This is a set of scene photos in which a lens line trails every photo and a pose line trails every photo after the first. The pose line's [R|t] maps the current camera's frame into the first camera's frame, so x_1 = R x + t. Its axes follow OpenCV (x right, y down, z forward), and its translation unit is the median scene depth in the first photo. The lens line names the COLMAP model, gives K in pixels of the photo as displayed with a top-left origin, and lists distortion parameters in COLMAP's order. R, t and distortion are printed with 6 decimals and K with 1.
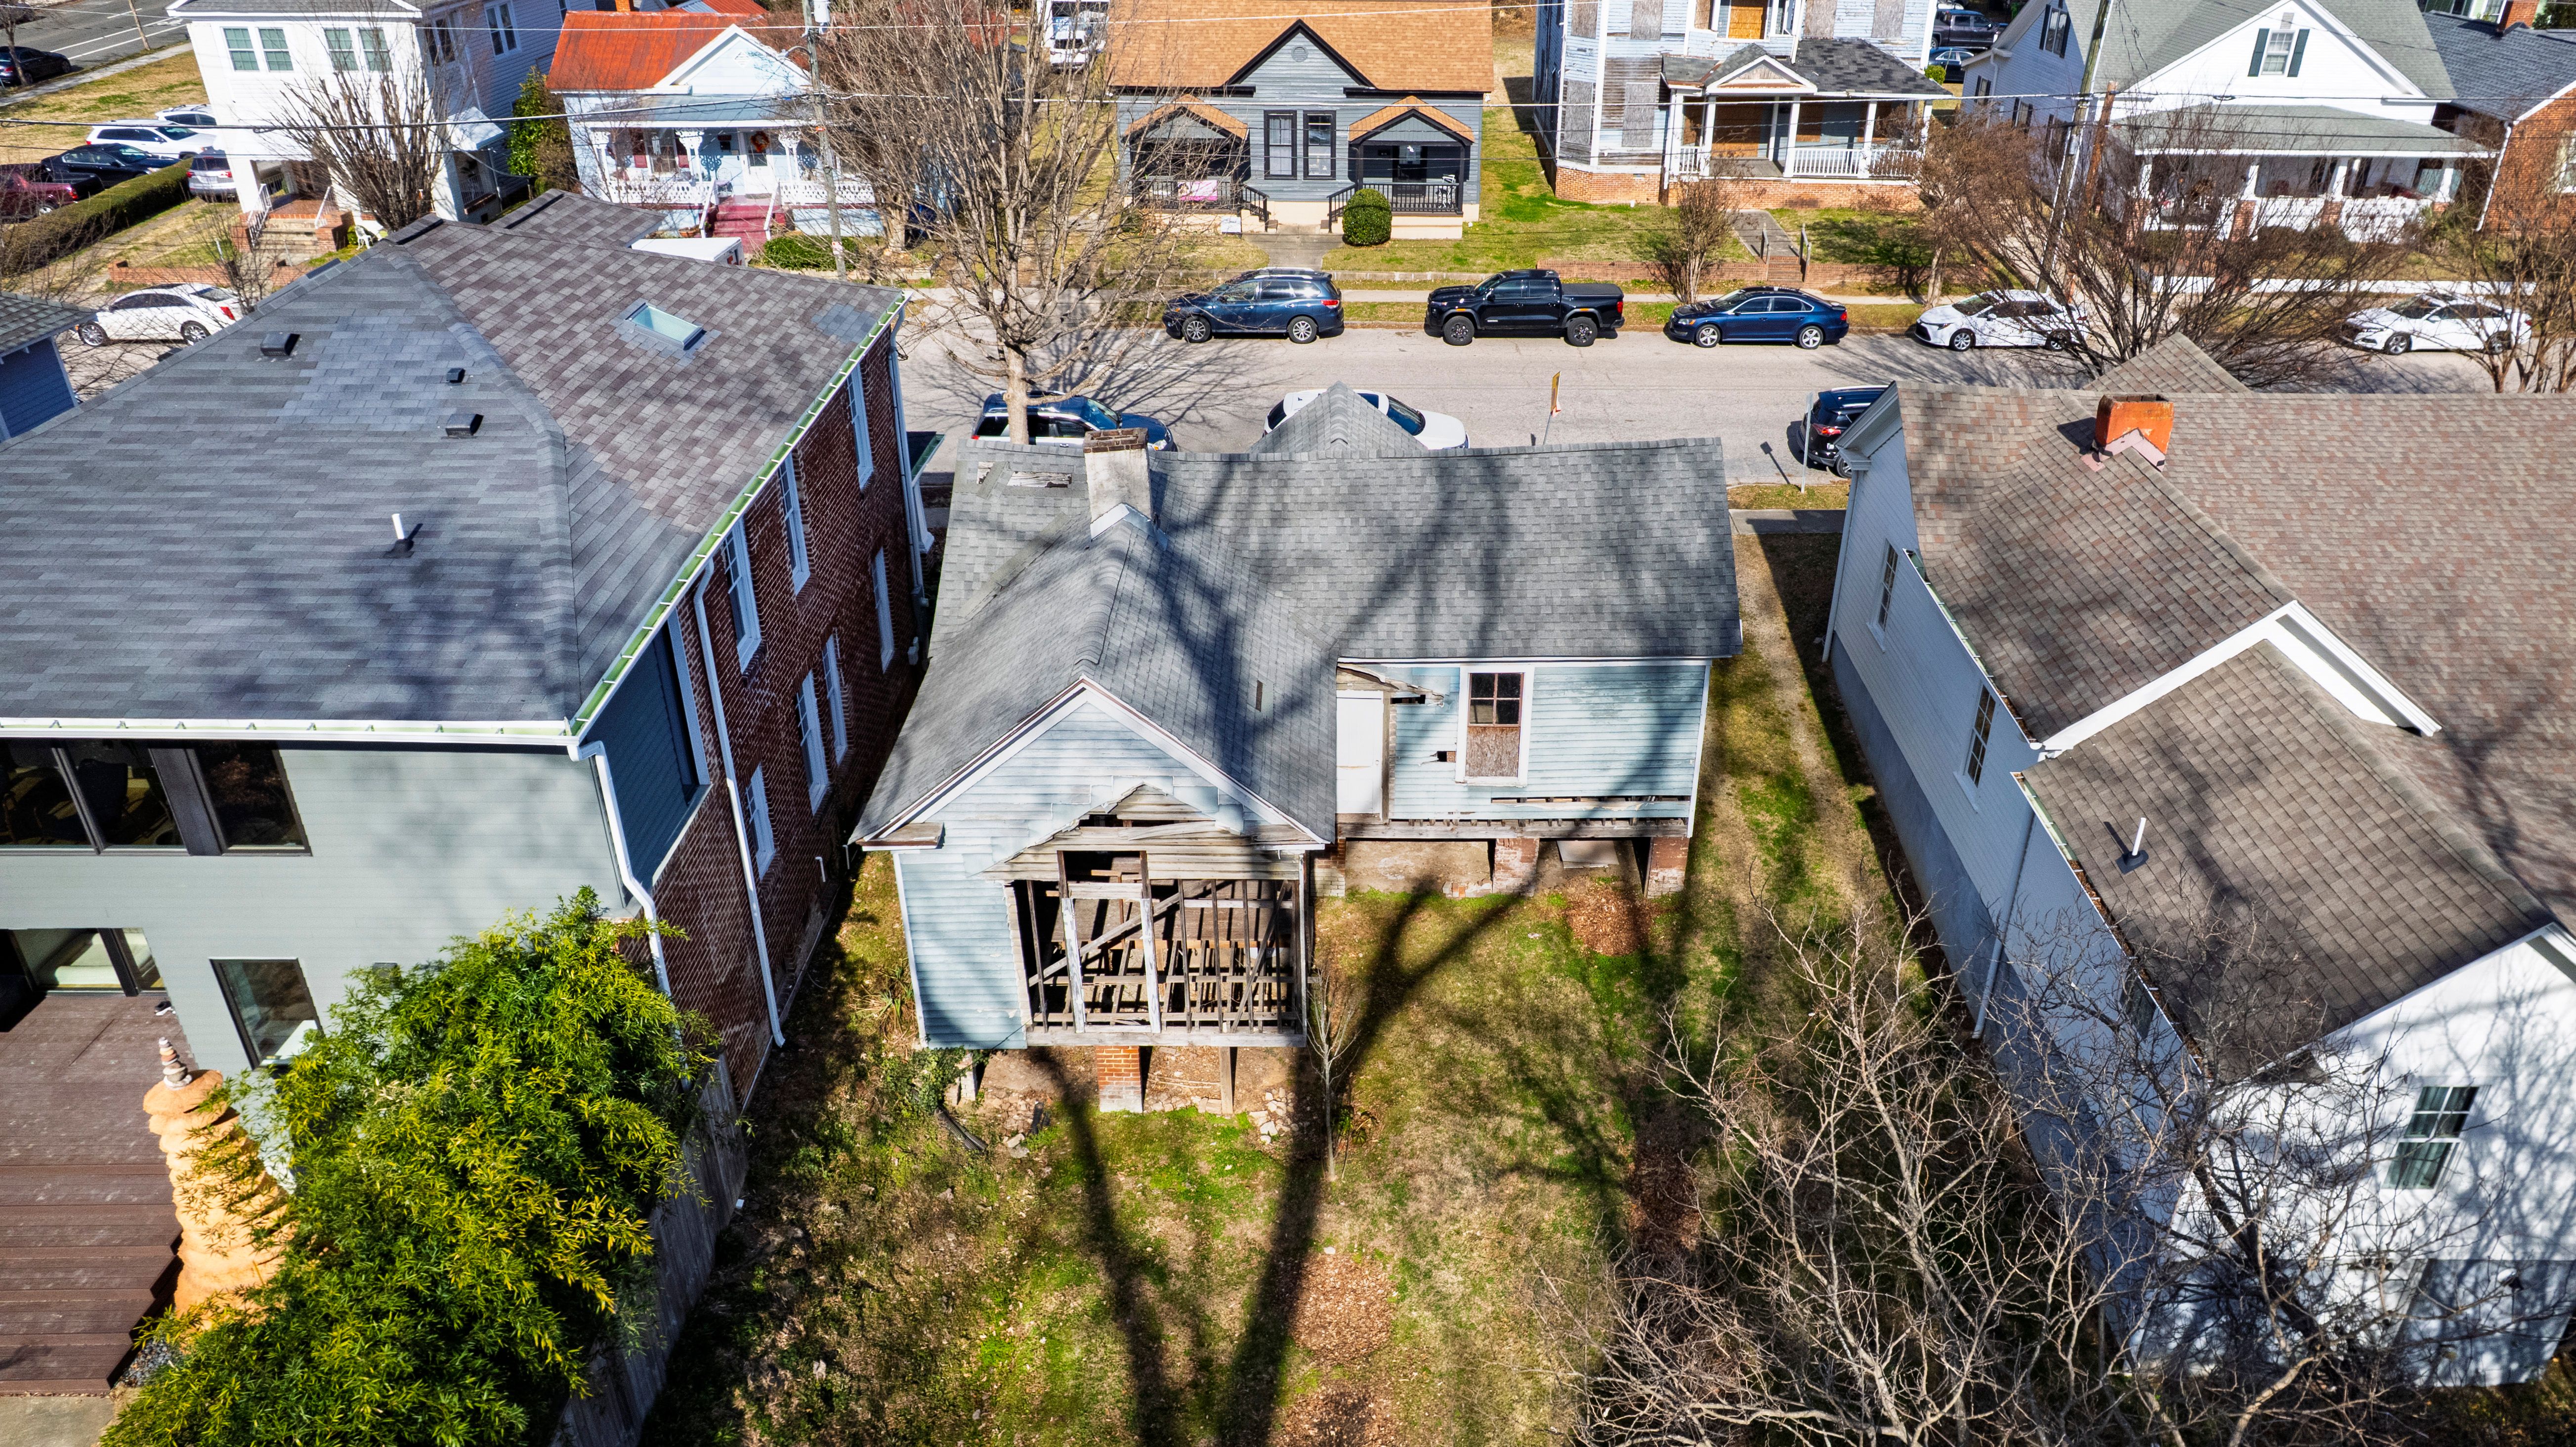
lens RADIAL K [[1718.2, 0, 1321.1], [0, 1718.2, 727.3], [0, 0, 1]] dist [-0.084144, 0.078101]
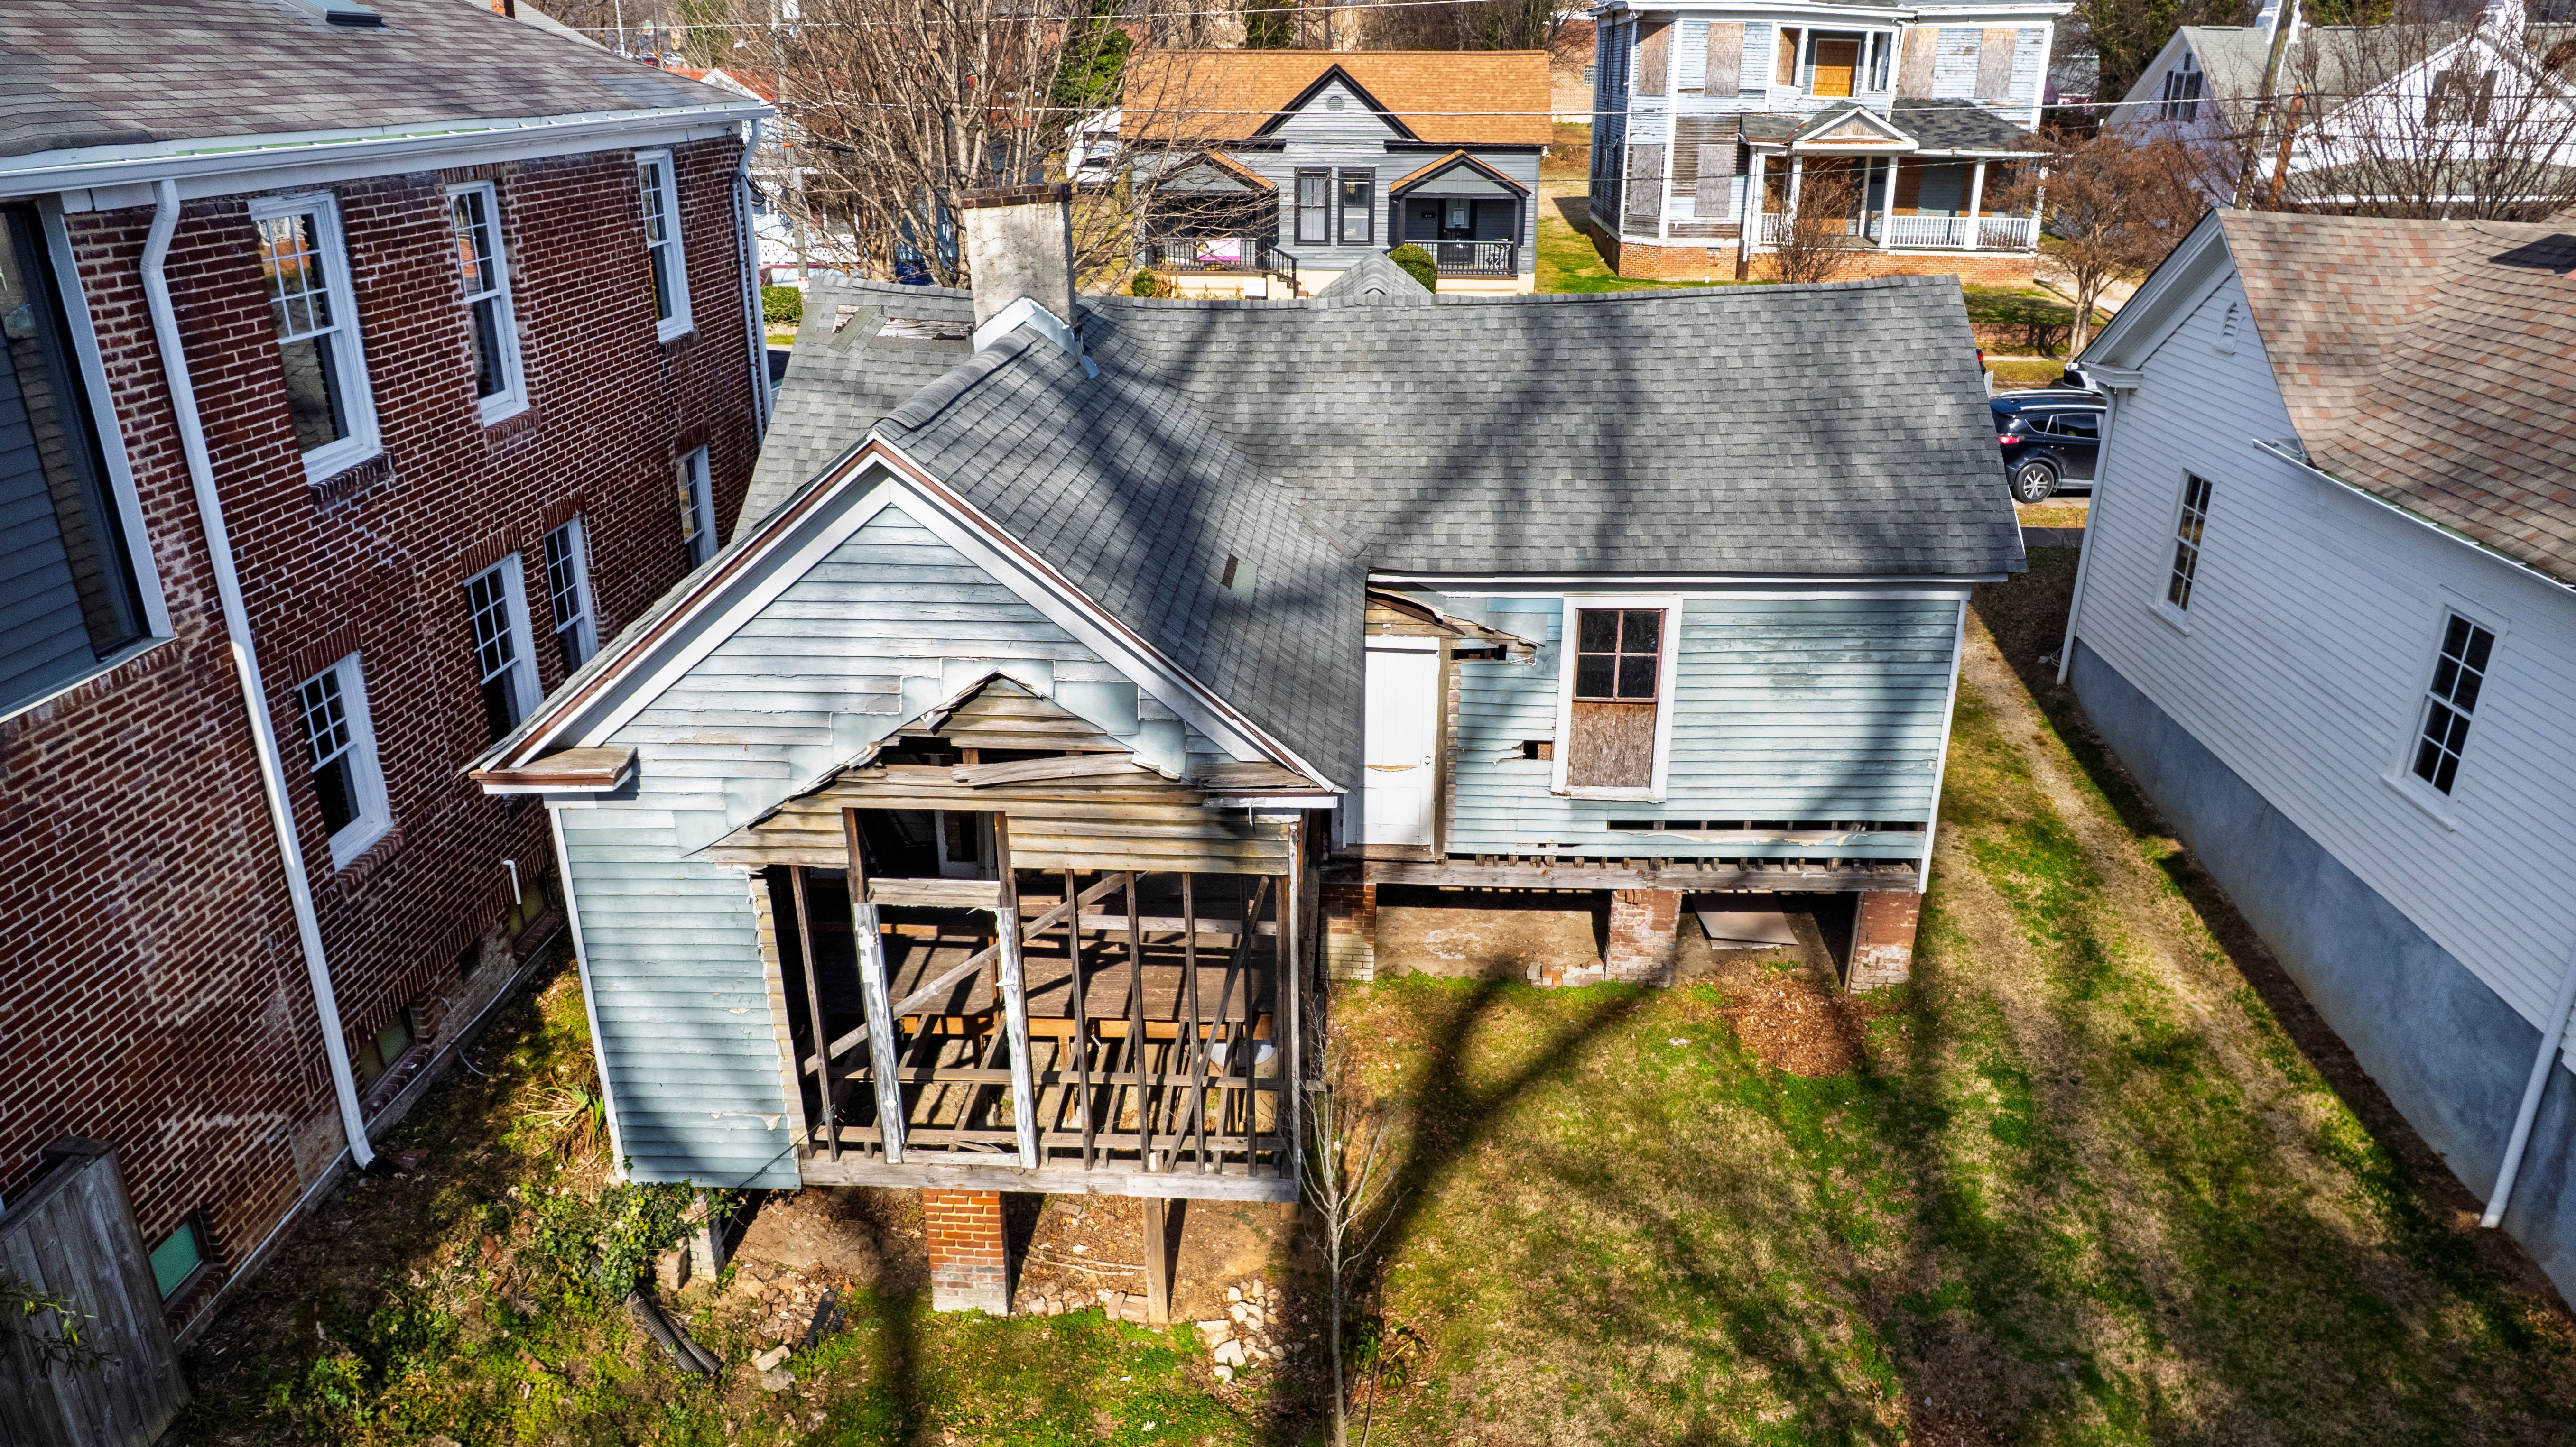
lens RADIAL K [[1673.1, 0, 1266.3], [0, 1673.1, 716.2], [0, 0, 1]] dist [-0.088401, 0.072172]
pose [[0.998473, 0.015883, -0.052919, 0.005059], [-0.022645, 0.991289, -0.129743, 0.088049], [0.050397, 0.130743, 0.990135, 0.393650]]
